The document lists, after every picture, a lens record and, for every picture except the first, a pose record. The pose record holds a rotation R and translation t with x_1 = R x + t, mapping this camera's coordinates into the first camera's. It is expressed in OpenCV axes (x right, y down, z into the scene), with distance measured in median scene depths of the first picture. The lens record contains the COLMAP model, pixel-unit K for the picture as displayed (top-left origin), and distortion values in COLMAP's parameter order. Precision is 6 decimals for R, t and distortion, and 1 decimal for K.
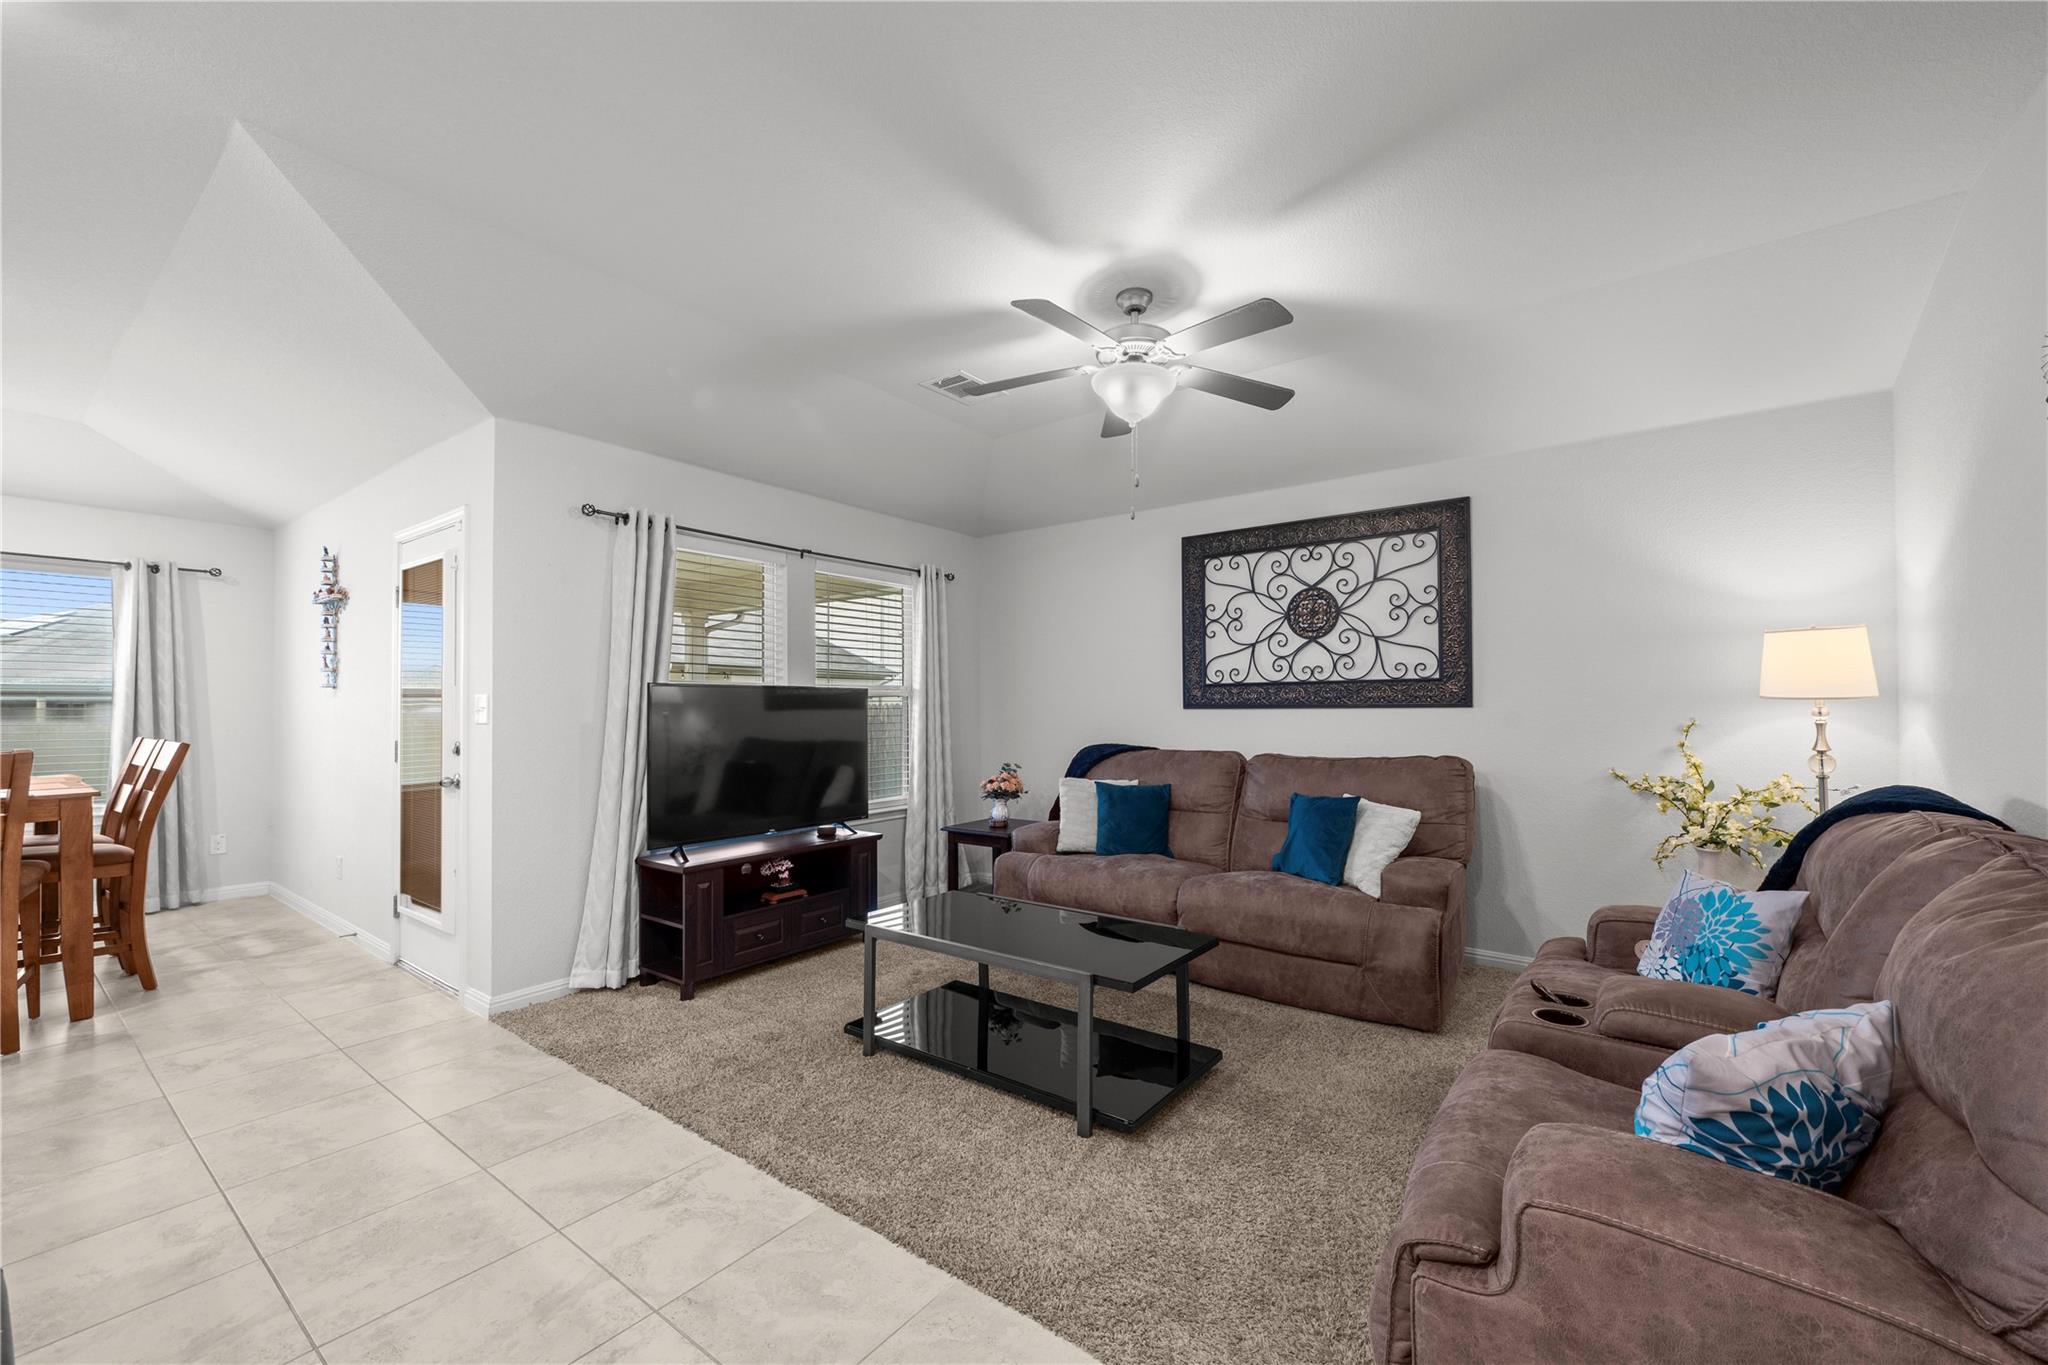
lens RADIAL K [[813.7, 0, 1039.5], [0, 813.7, 696.1], [0, 0, 1]] dist [0.001751, -0.000970]
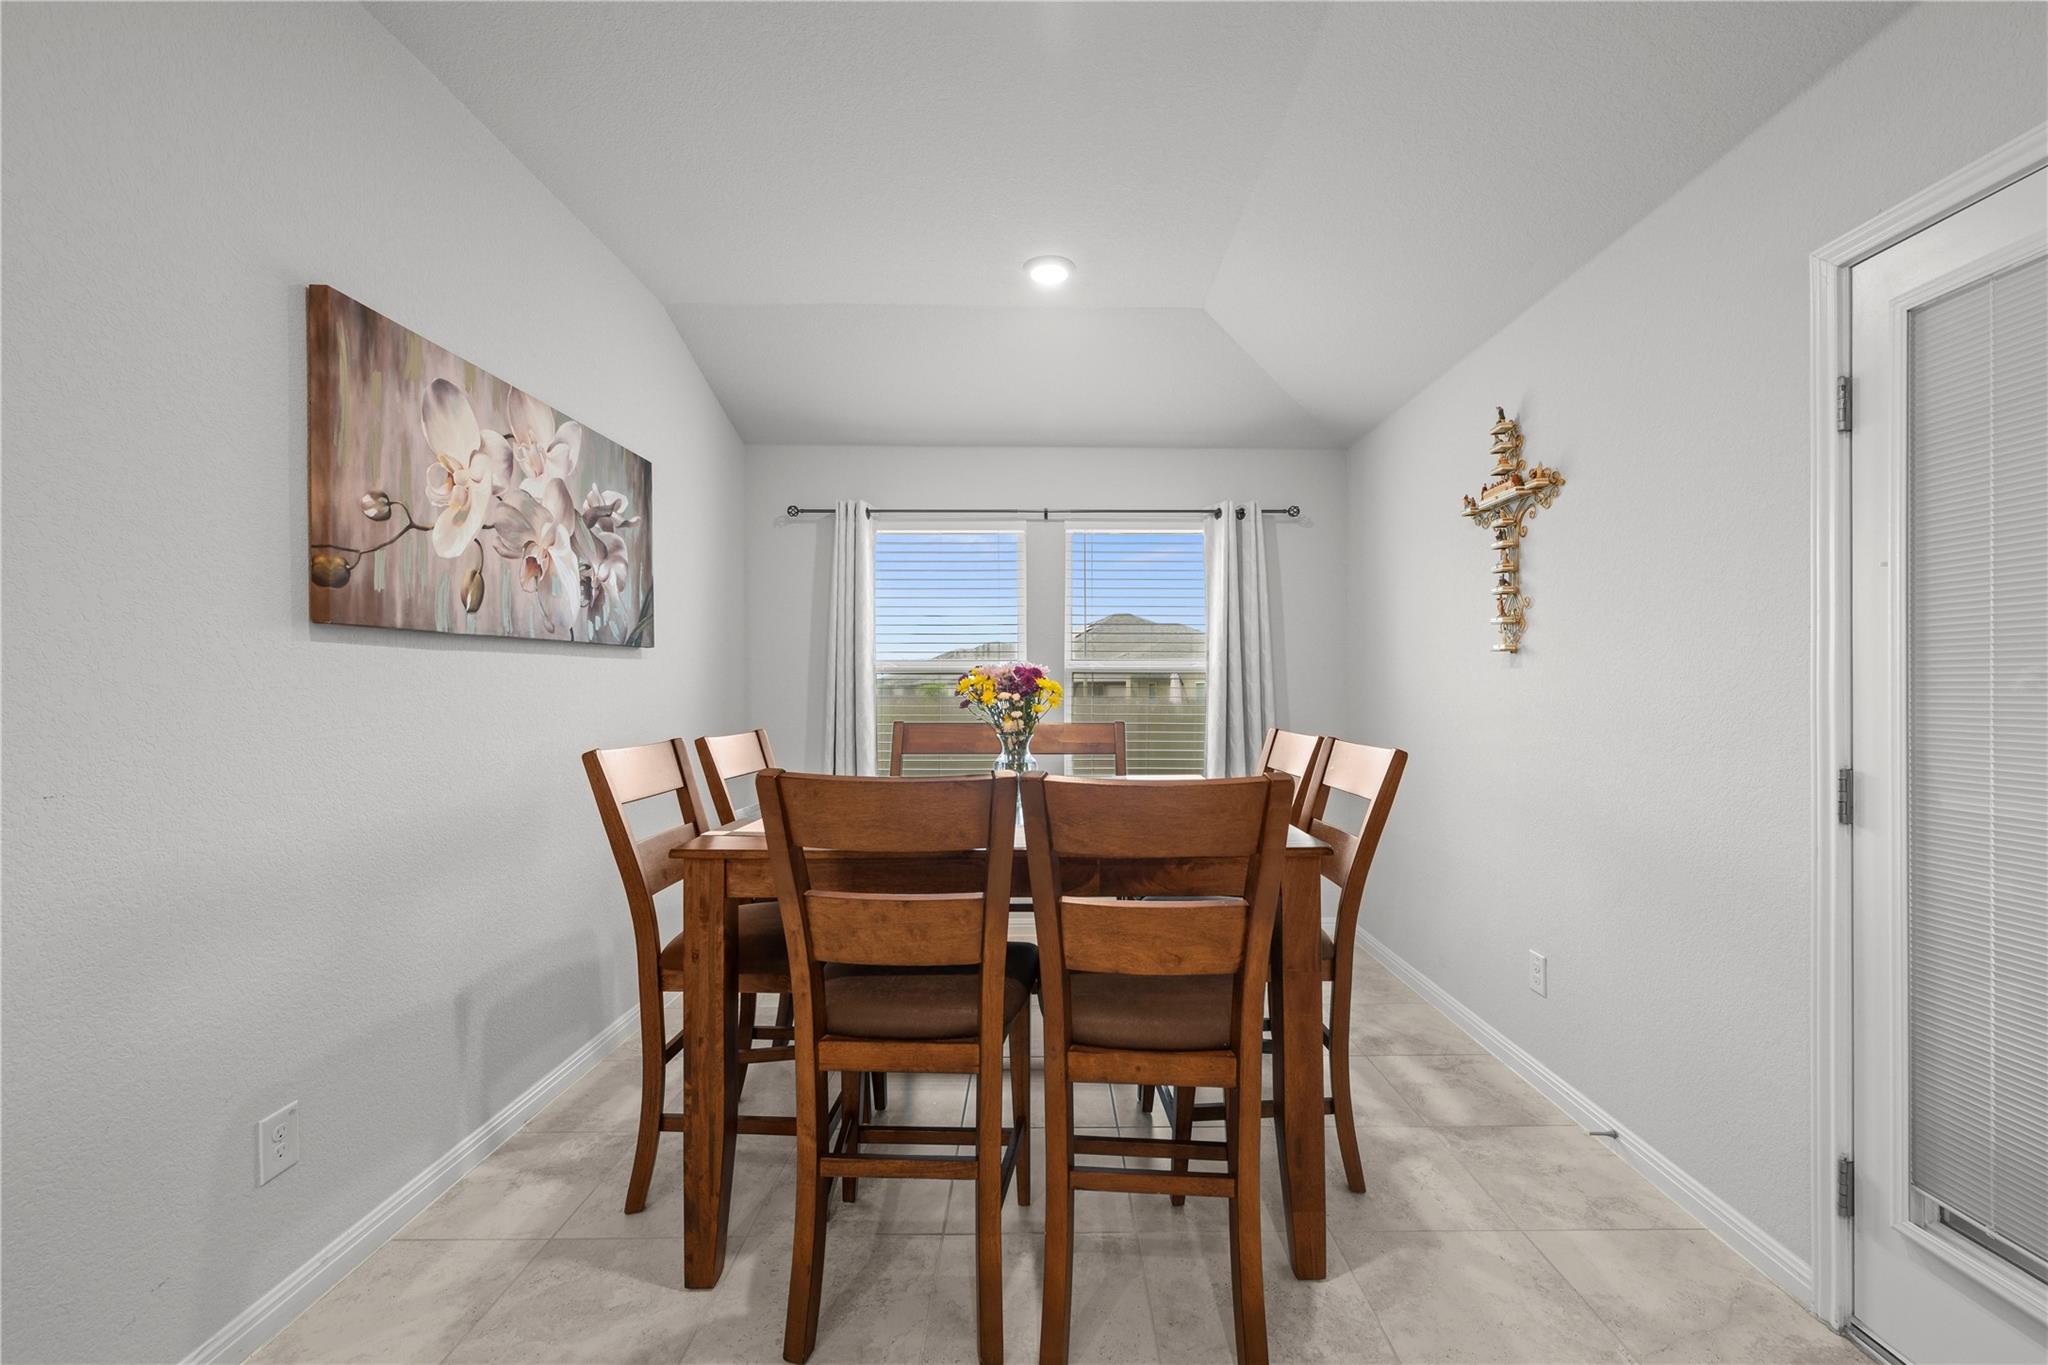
lens RADIAL K [[813.7, 0, 1045.8], [0, 813.7, 687.3], [0, 0, 1]] dist [0.001751, -0.000970]
pose [[0.601823, 0.000322, -0.798629, -0.699969], [0.007598, 0.999952, 0.006129, 0.010101], [0.798593, -0.009756, 0.601792, 0.451128]]
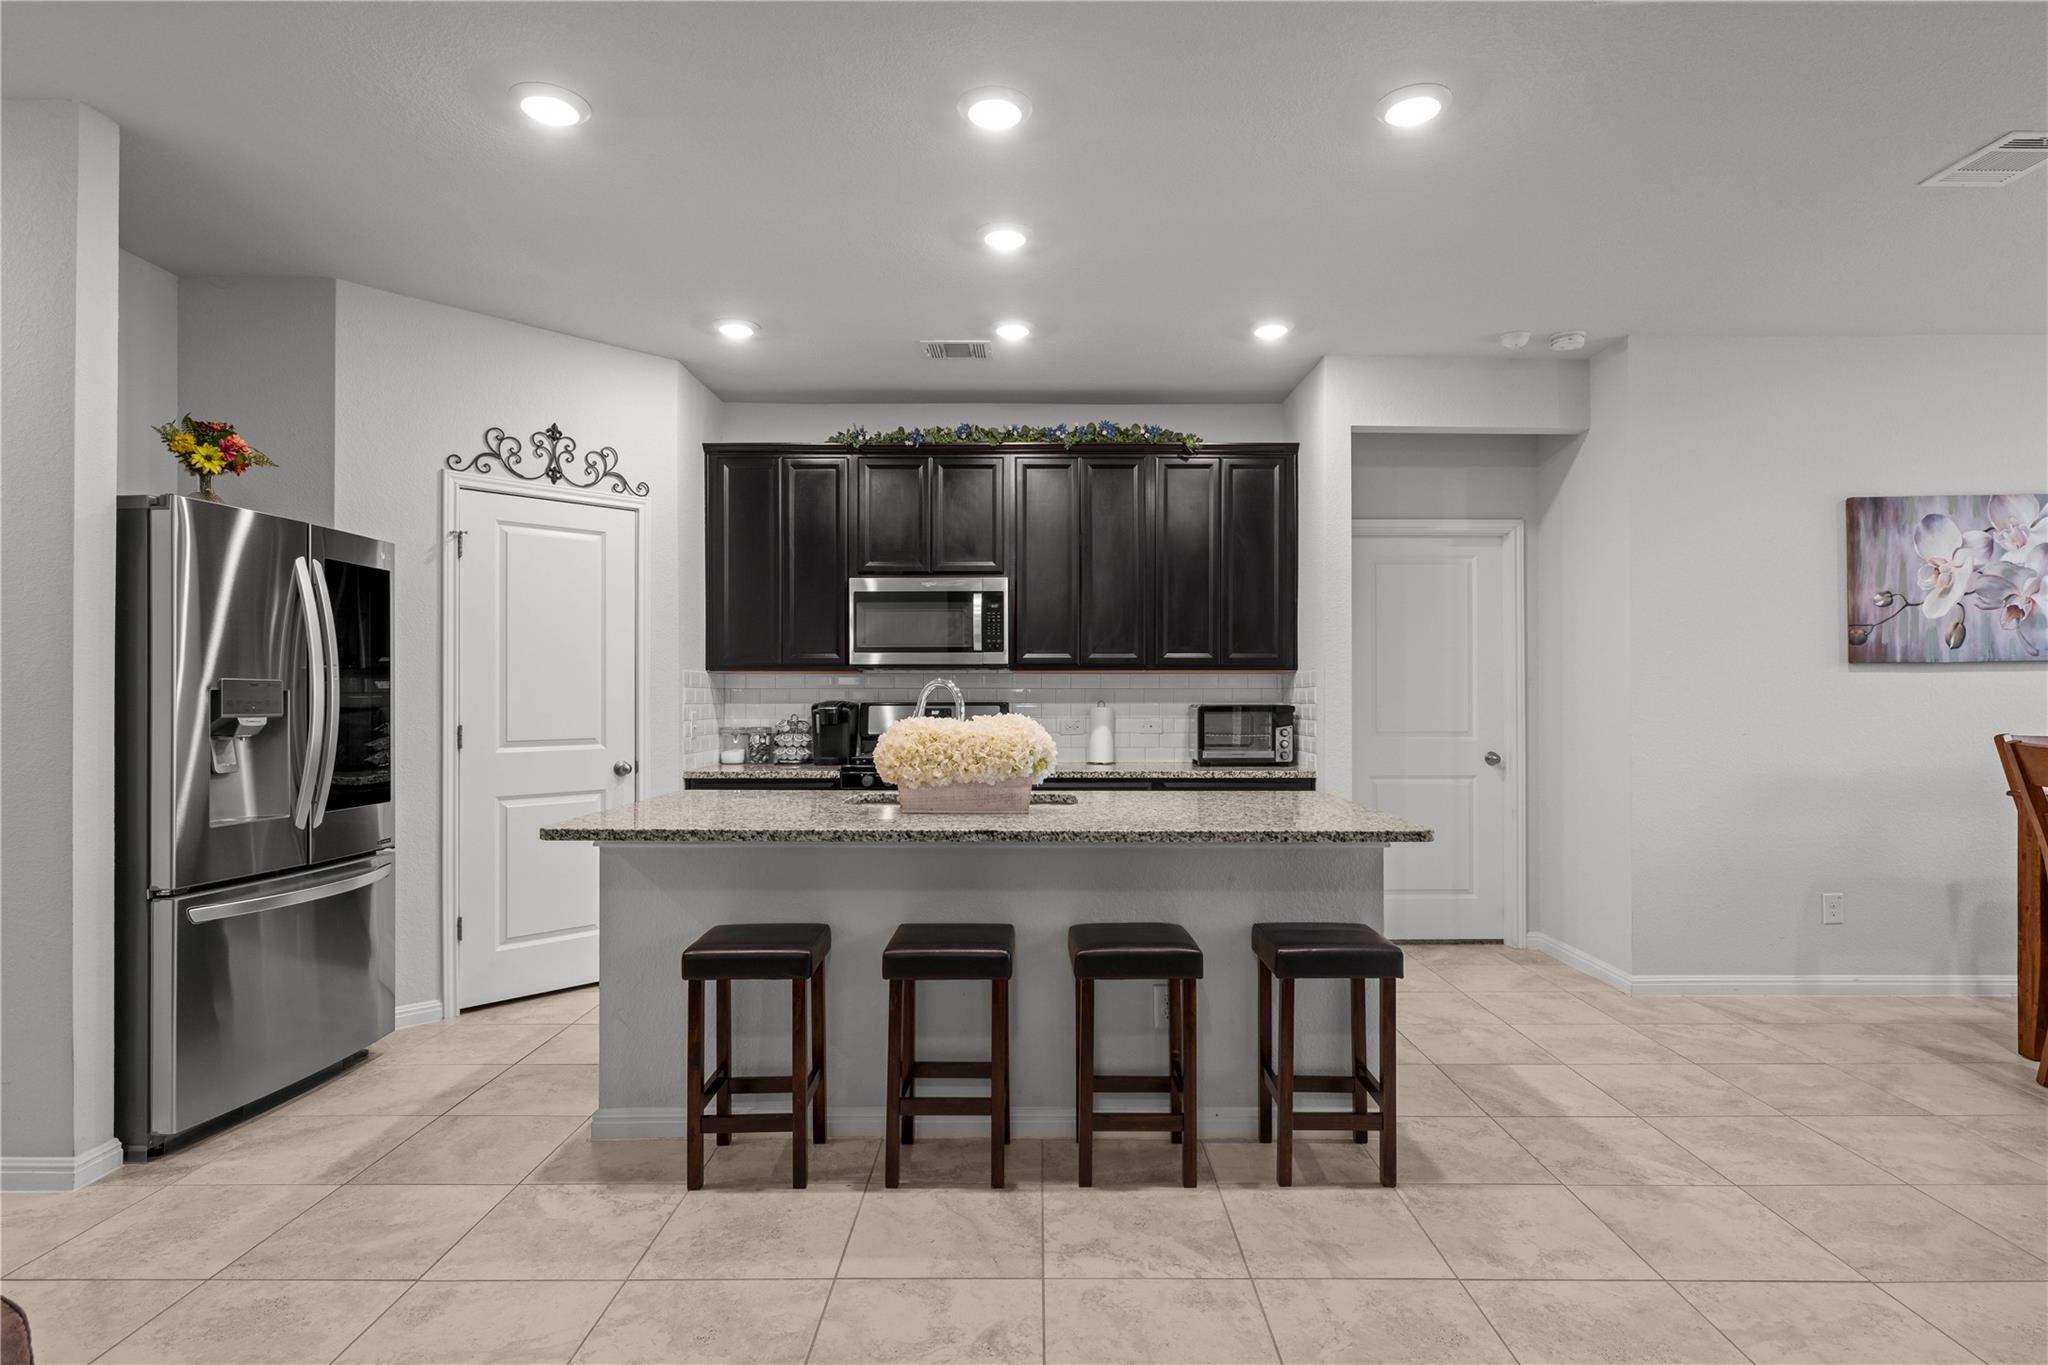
lens RADIAL K [[1067.3, 0, 1043.0], [0, 1067.3, 688.1], [0, 0, 1]] dist [-0.004098, 0.002624]
pose [[-0.802784, -0.001581, -0.596268, 0.074520], [0.006924, 0.999904, -0.011973, 0.010235], [0.596230, -0.013740, -0.802696, 0.790815]]
